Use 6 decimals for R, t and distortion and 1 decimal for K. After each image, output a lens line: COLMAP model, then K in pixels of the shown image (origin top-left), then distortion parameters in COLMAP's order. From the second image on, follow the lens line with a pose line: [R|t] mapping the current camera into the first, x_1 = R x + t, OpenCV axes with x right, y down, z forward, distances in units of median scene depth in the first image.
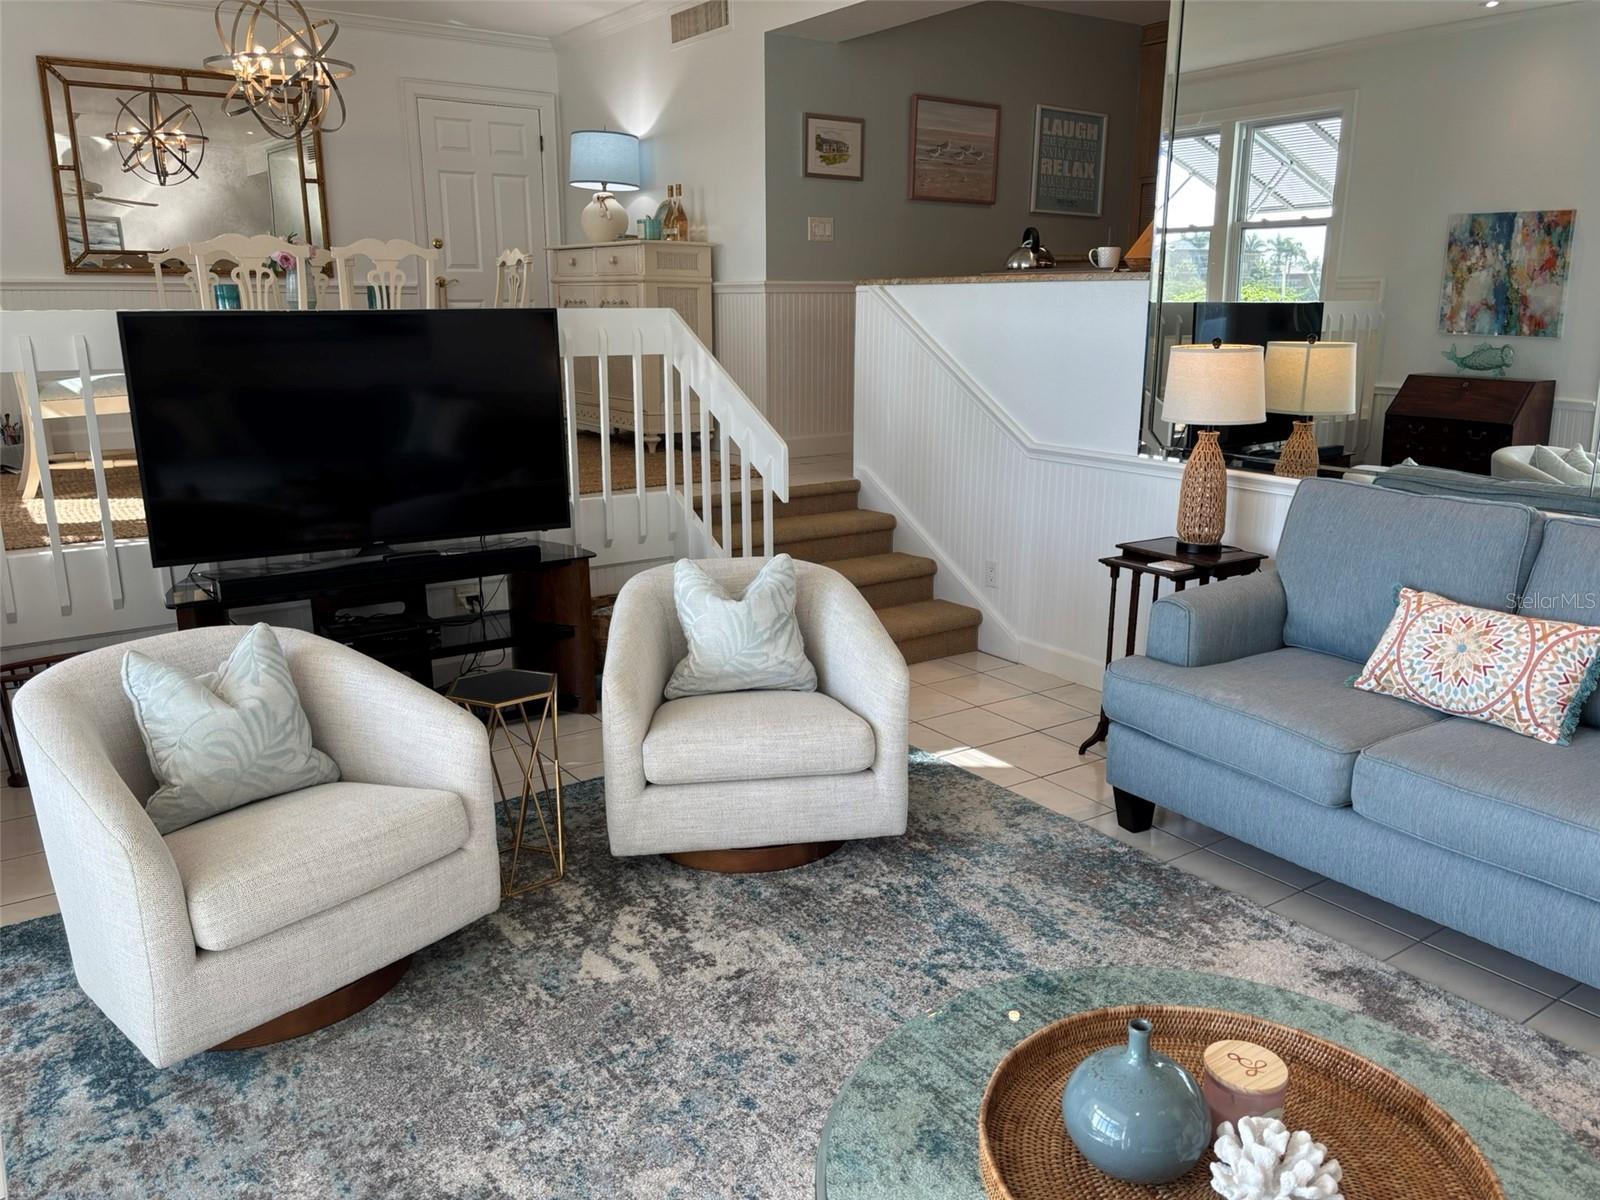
lens RADIAL K [[1216.4, 0, 802.8], [0, 1216.4, 600.6], [0, 0, 1]] dist [0.050473, -0.035193]
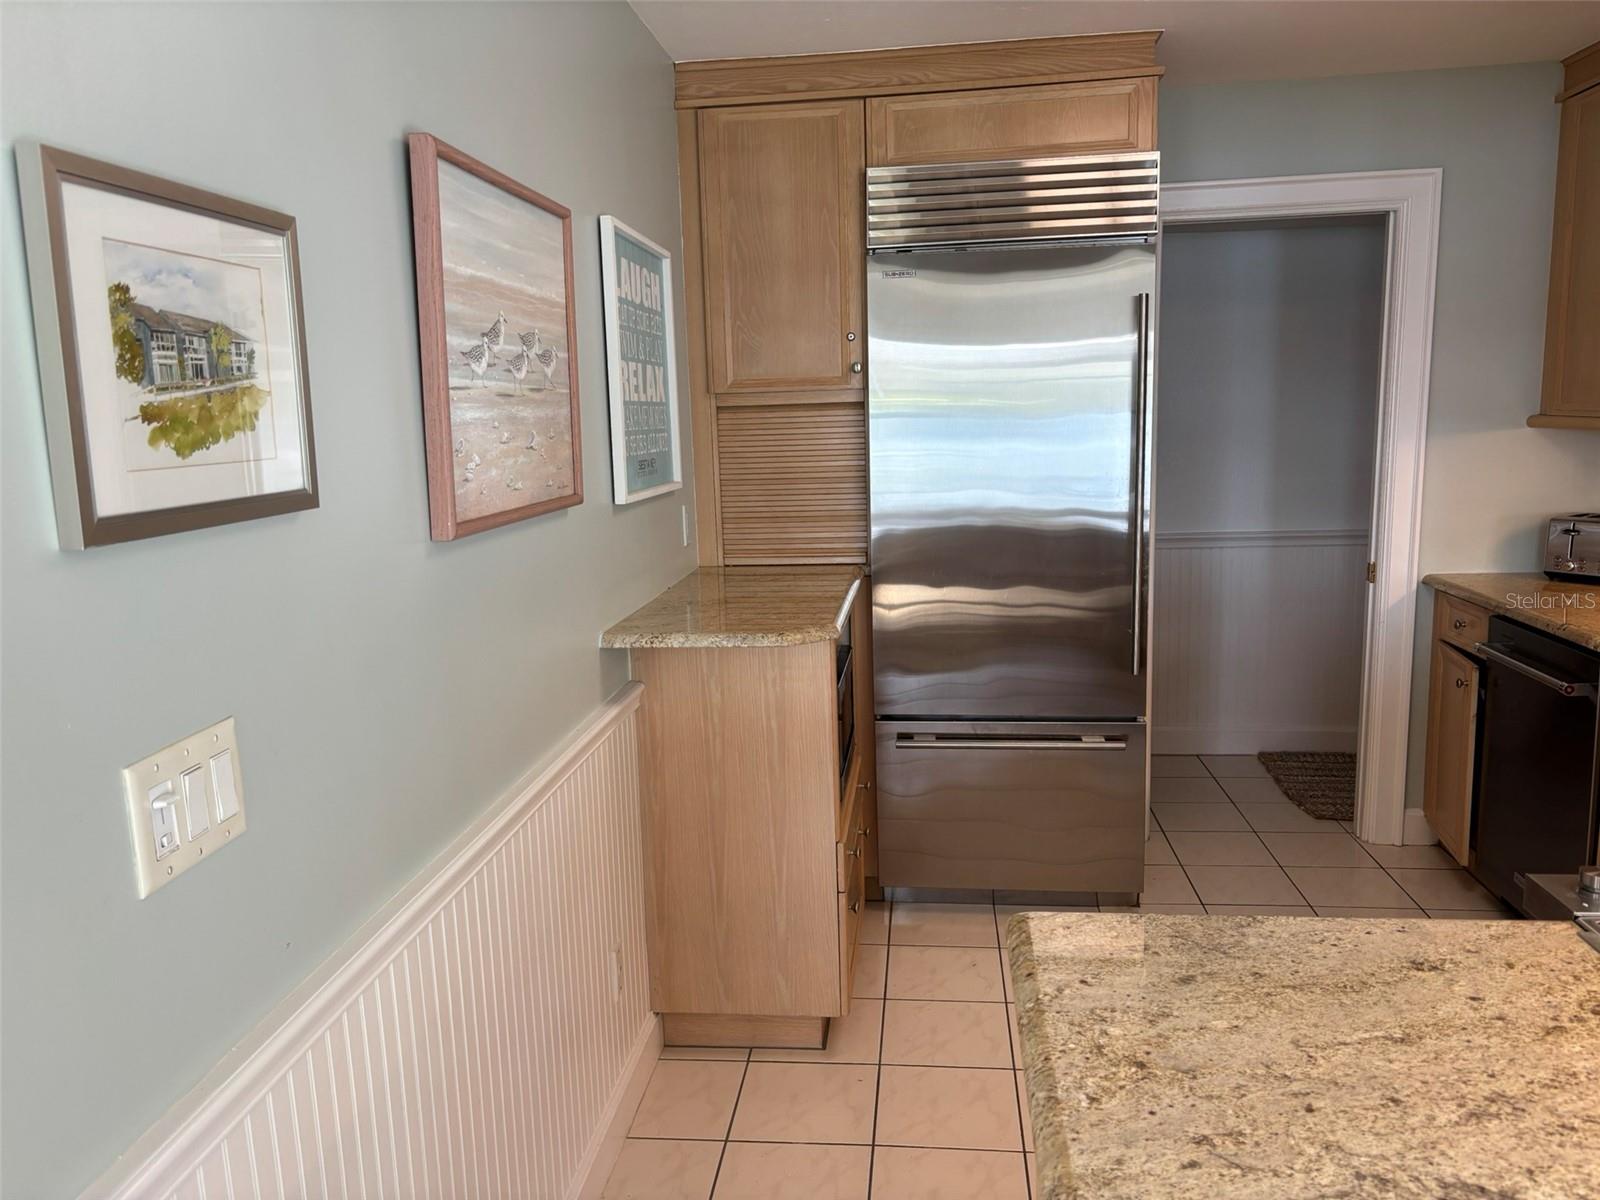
lens RADIAL K [[1216.4, 0, 789.0], [0, 1216.4, 603.2], [0, 0, 1]] dist [0.050473, -0.035193]
pose [[0.657434, -0.148327, 0.738769, -0.051625], [0.211451, 0.977355, 0.008058, -0.300383], [-0.723235, 0.150916, 0.673910, 0.776171]]
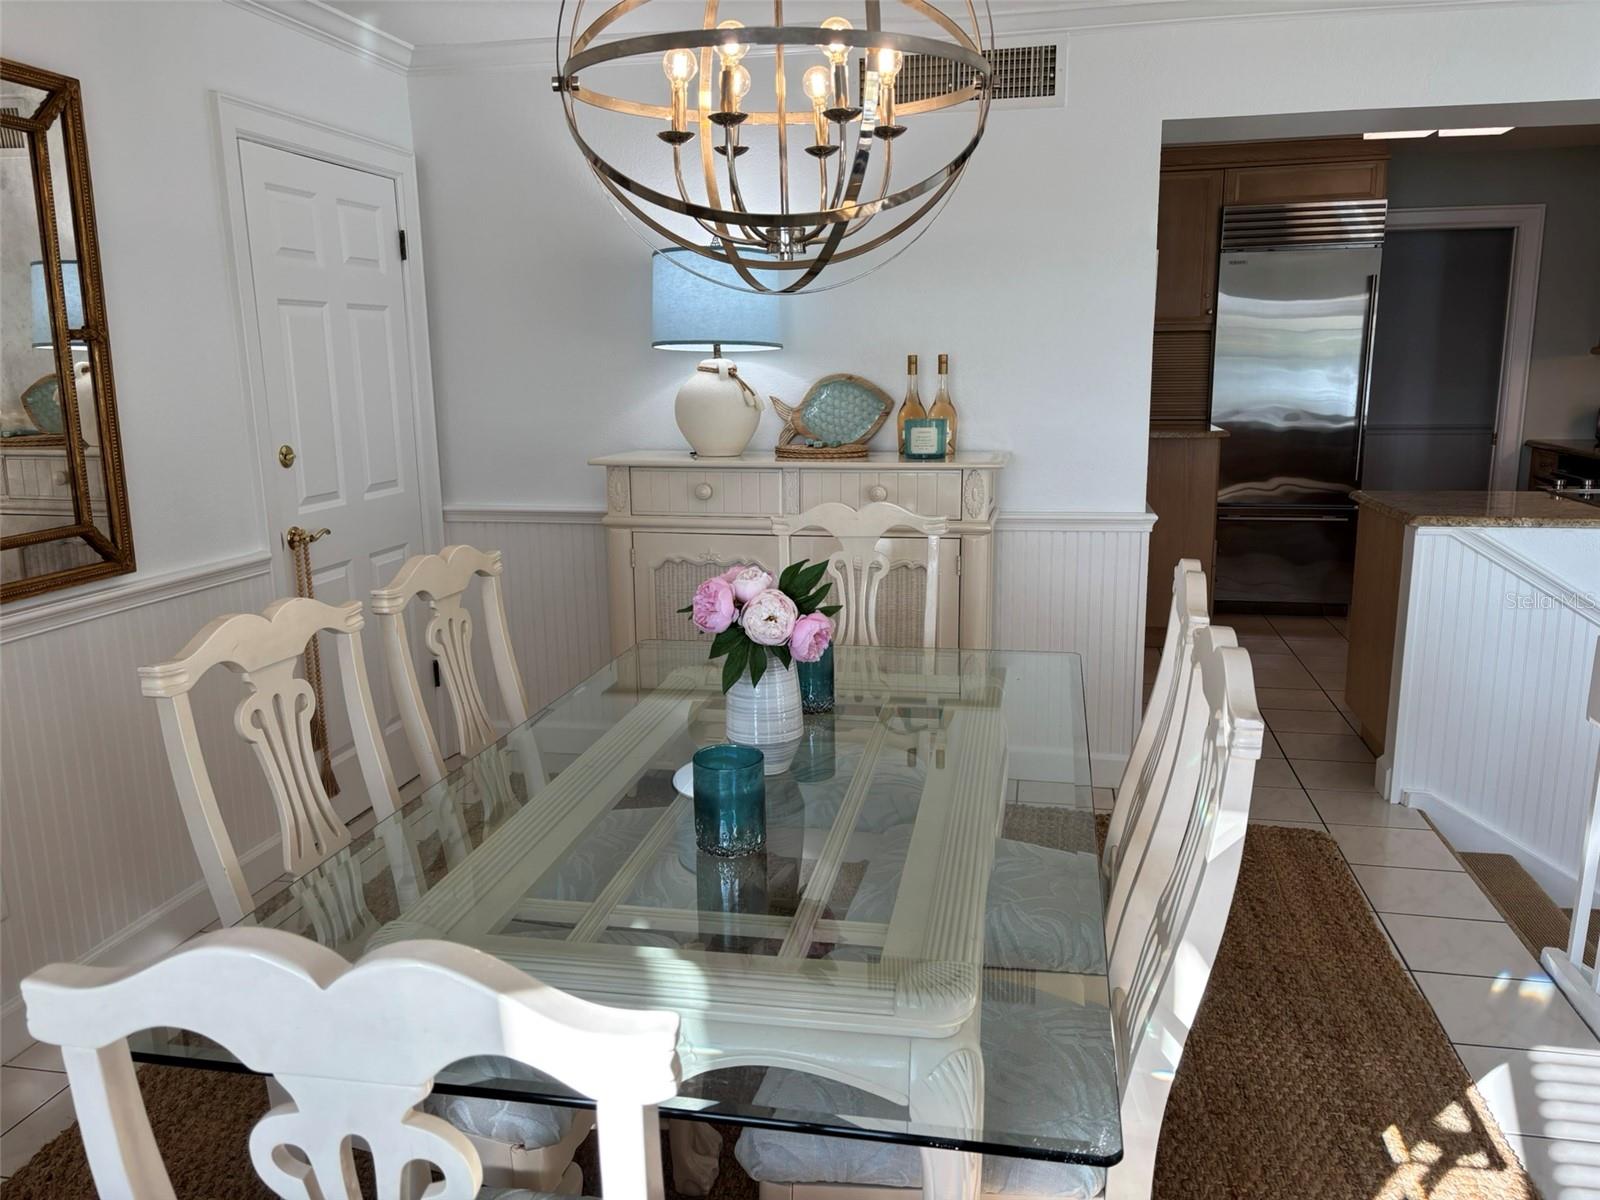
lens RADIAL K [[1216.4, 0, 804.7], [0, 1216.4, 600.1], [0, 0, 1]] dist [0.050473, -0.035193]
pose [[0.720338, -0.149298, 0.677365, -0.545041], [0.179201, 0.983464, 0.026196, -0.247427], [-0.670075, 0.102514, 0.735181, 0.617659]]
